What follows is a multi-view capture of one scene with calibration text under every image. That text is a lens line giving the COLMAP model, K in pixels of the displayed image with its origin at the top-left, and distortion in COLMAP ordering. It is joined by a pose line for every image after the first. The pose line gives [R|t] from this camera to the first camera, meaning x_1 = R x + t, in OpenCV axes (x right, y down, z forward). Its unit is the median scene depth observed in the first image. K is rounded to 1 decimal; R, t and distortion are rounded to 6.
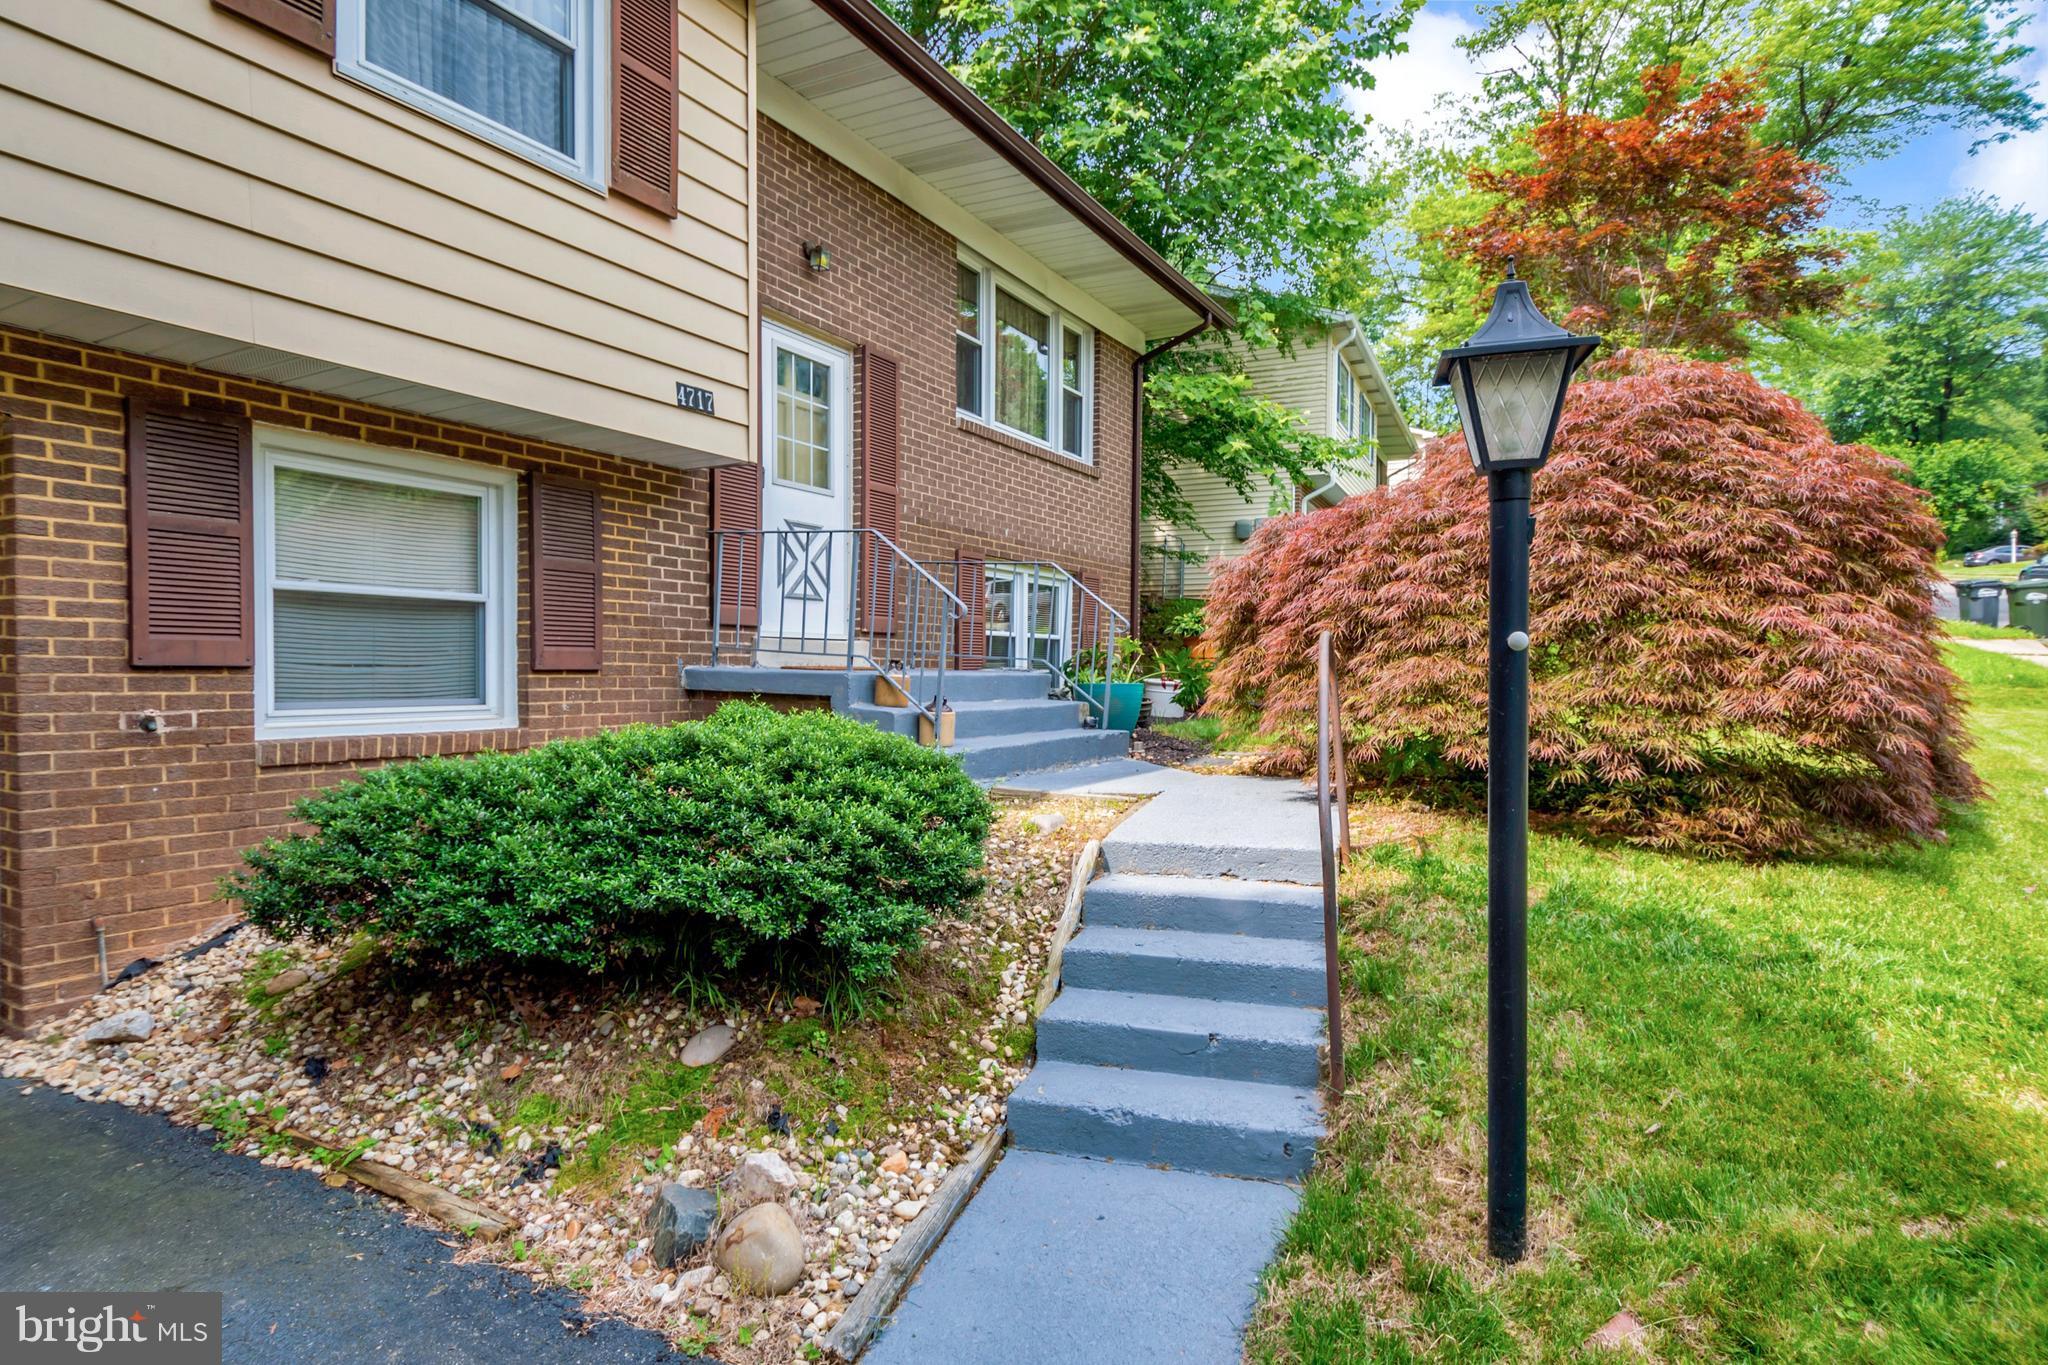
lens RADIAL K [[1091.4, 0, 1020.5], [0, 1091.4, 699.8], [0, 0, 1]] dist [0.002356, -0.001271]
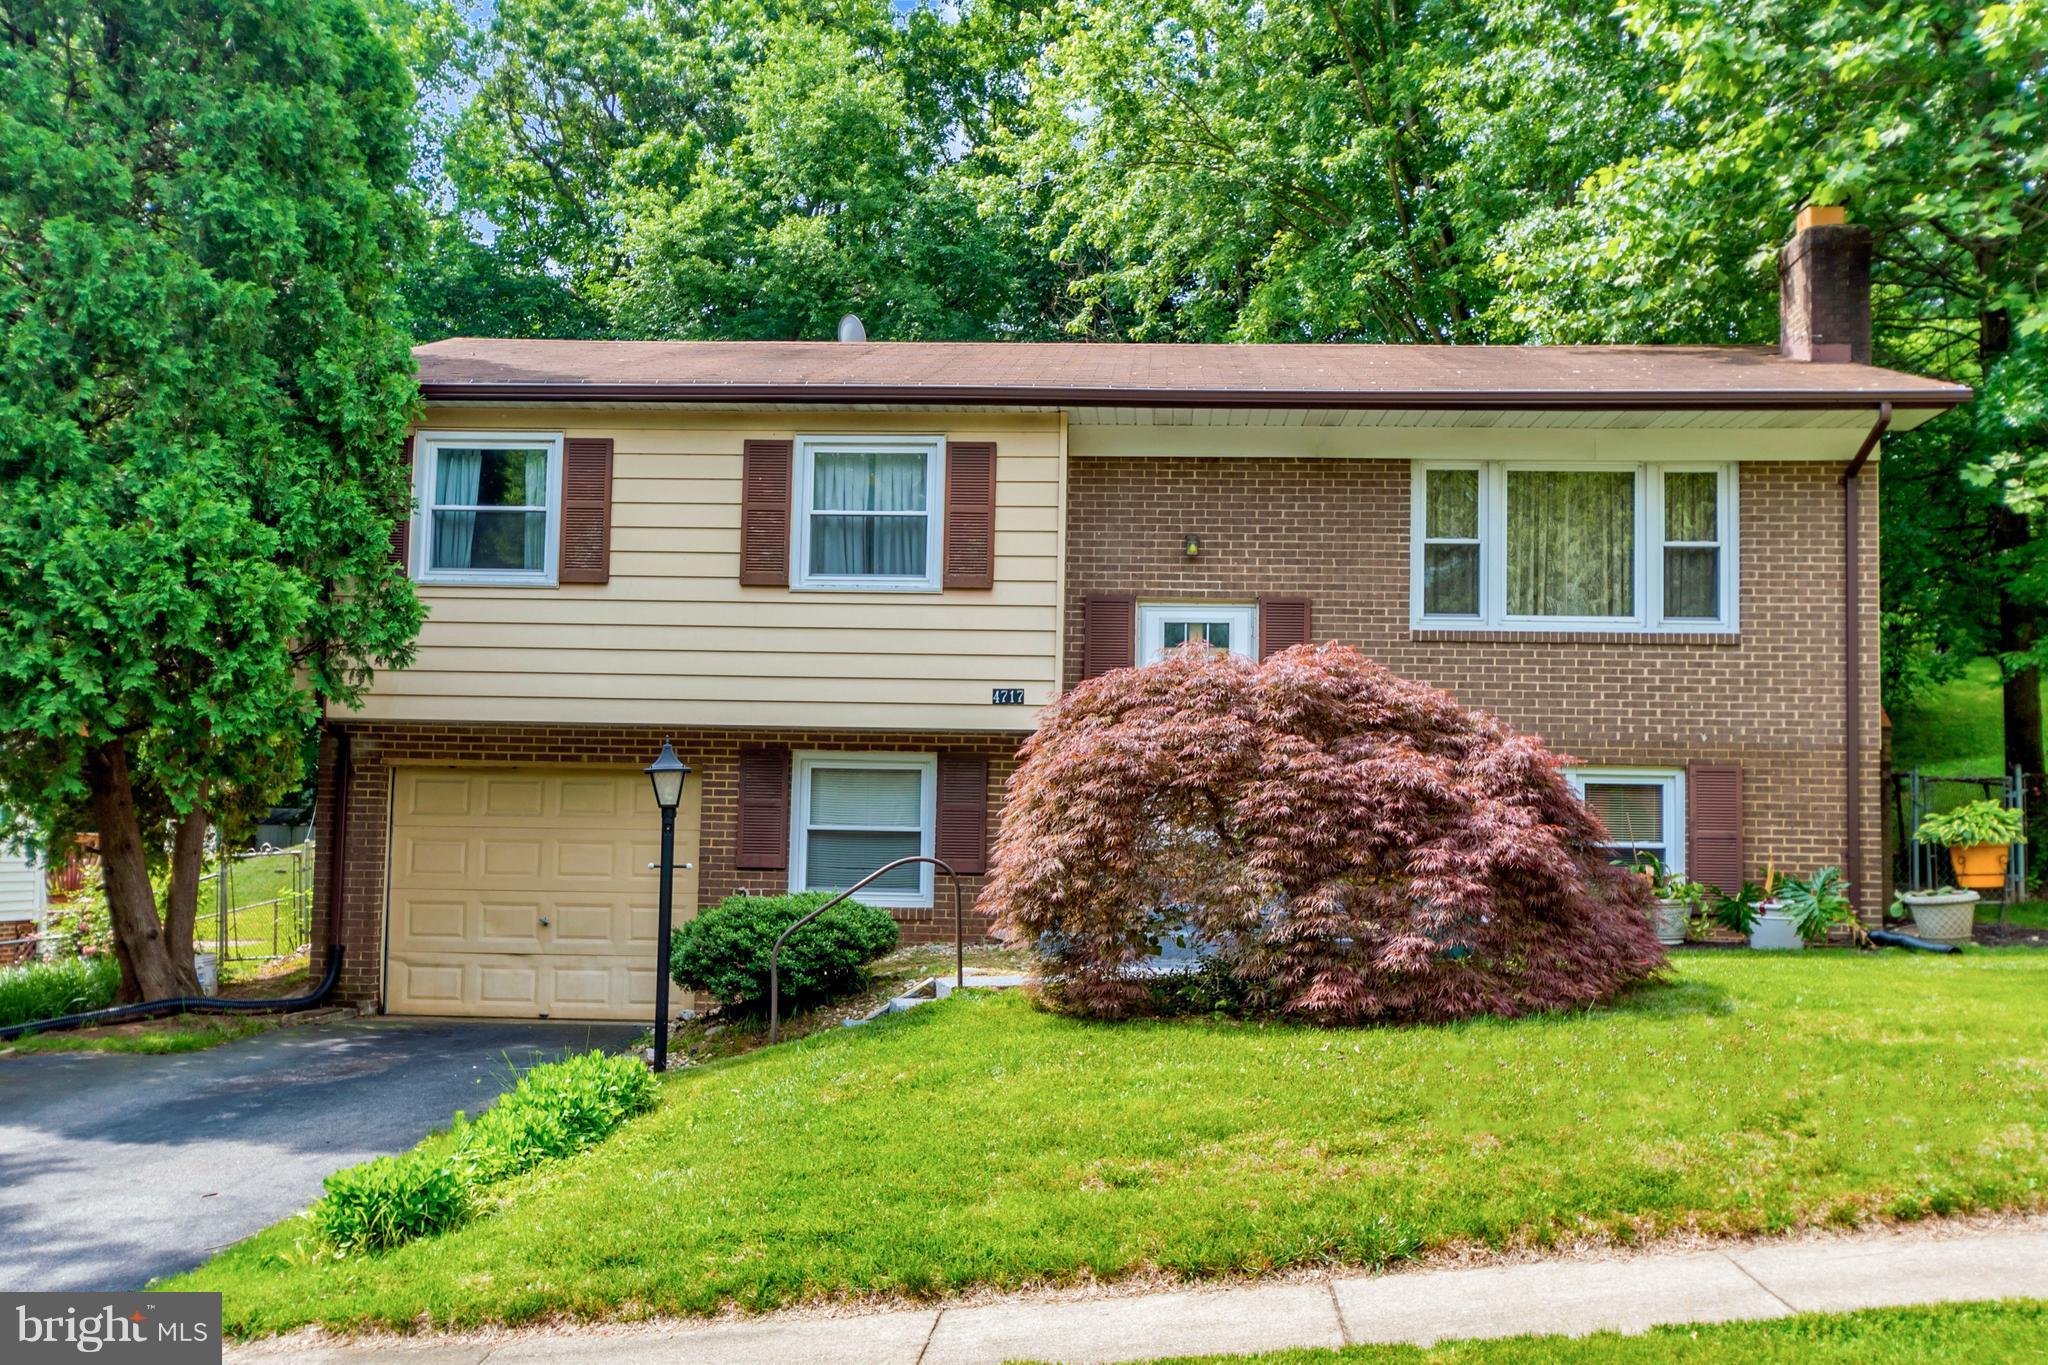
lens RADIAL K [[1982.9, 0, 1030.0], [0, 1982.9, 677.4], [0, 0, 1]] dist [0.018132, 0.000000]
pose [[0.433958, -0.077105, -0.897628, 2.331310], [-0.039483, 0.993746, -0.104450, -0.013195], [0.900068, 0.080767, 0.428200, -0.174996]]
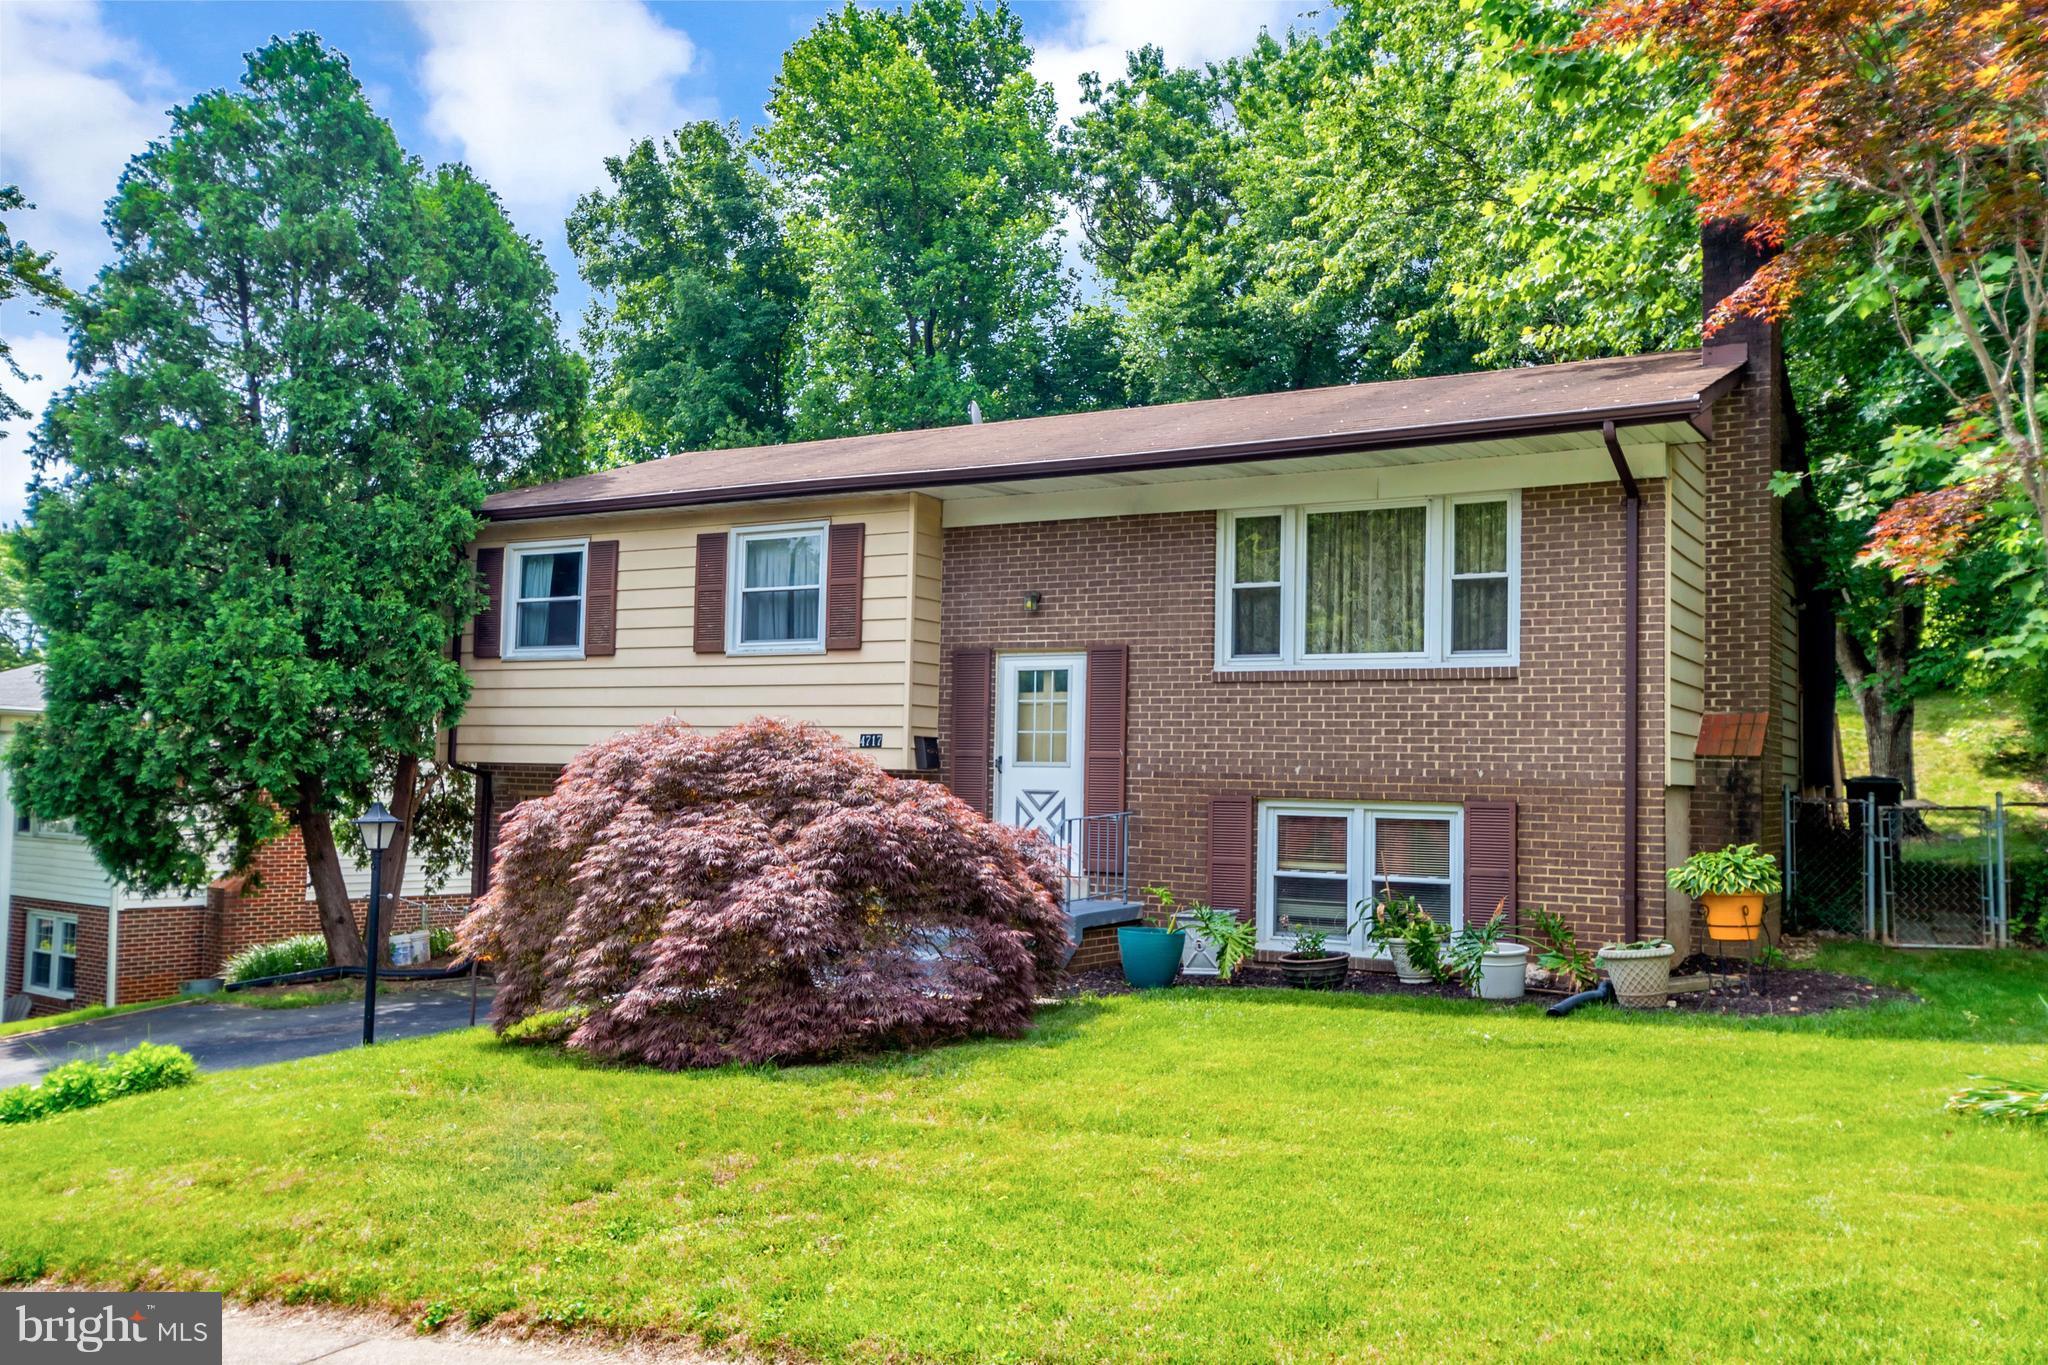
lens RADIAL K [[1710.4, 0, 1020.1], [0, 1710.4, 687.3], [0, 0, 1]] dist [0.015492, 0.000990]
pose [[-0.021297, -0.069948, -0.997323, 2.629066], [-0.049747, 0.996388, -0.068820, -0.191513], [0.998535, 0.048148, -0.024700, 1.377480]]
